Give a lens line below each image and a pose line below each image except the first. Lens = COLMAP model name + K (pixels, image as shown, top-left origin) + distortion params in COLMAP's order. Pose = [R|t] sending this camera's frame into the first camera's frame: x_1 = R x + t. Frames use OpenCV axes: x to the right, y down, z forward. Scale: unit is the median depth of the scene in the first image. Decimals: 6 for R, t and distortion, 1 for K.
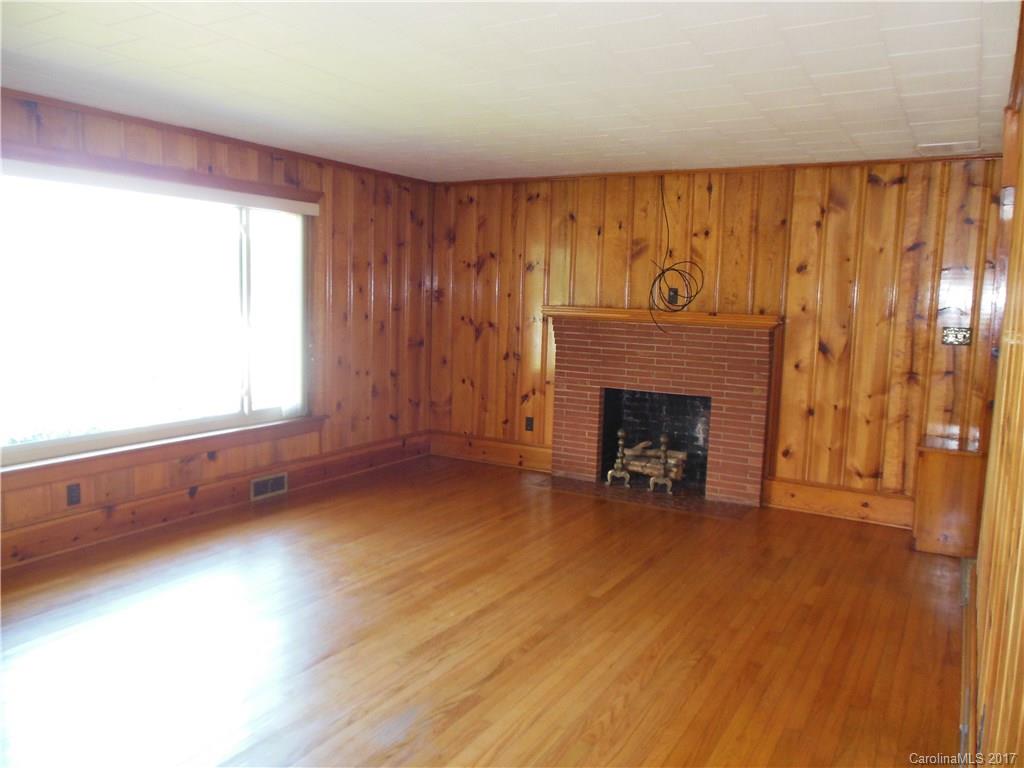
lens RADIAL K [[791.6, 0, 511.4], [0, 791.6, 382.2], [0, 0, 1]] dist [-0.005403, 0.144892]
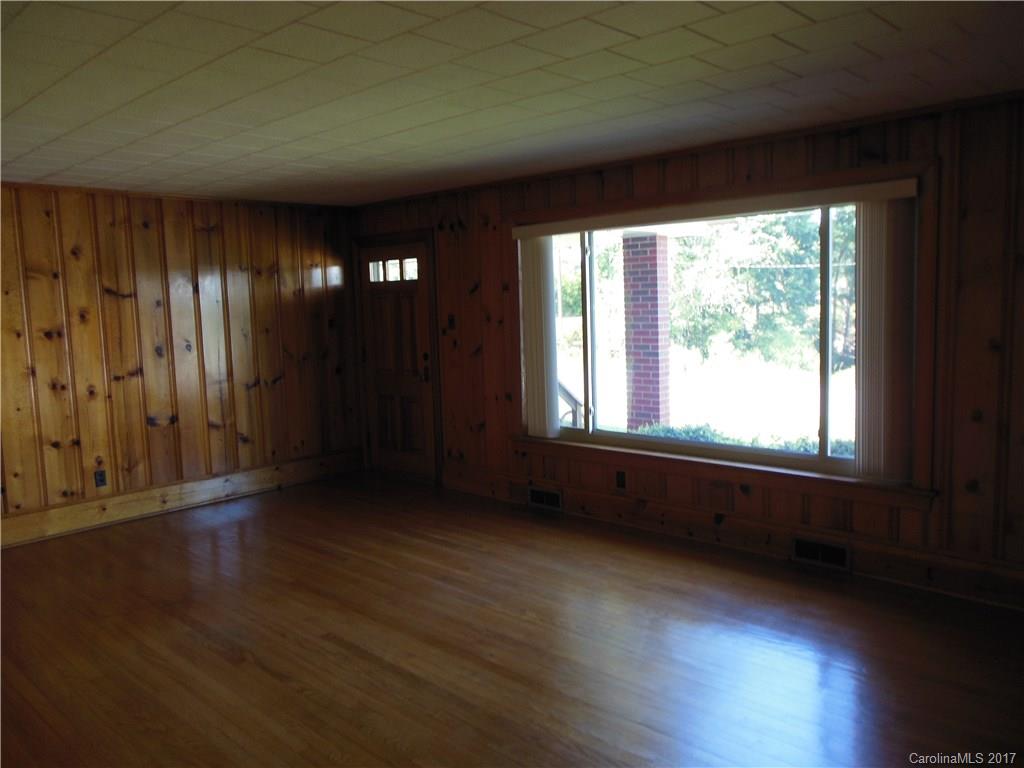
lens RADIAL K [[791.6, 0, 511.4], [0, 791.6, 382.2], [0, 0, 1]] dist [-0.005403, 0.144892]
pose [[-0.217208, 0.072992, -0.973393, 0.660816], [-0.095593, 0.990816, 0.095629, -0.106830], [0.971433, 0.113821, -0.208235, 1.084076]]
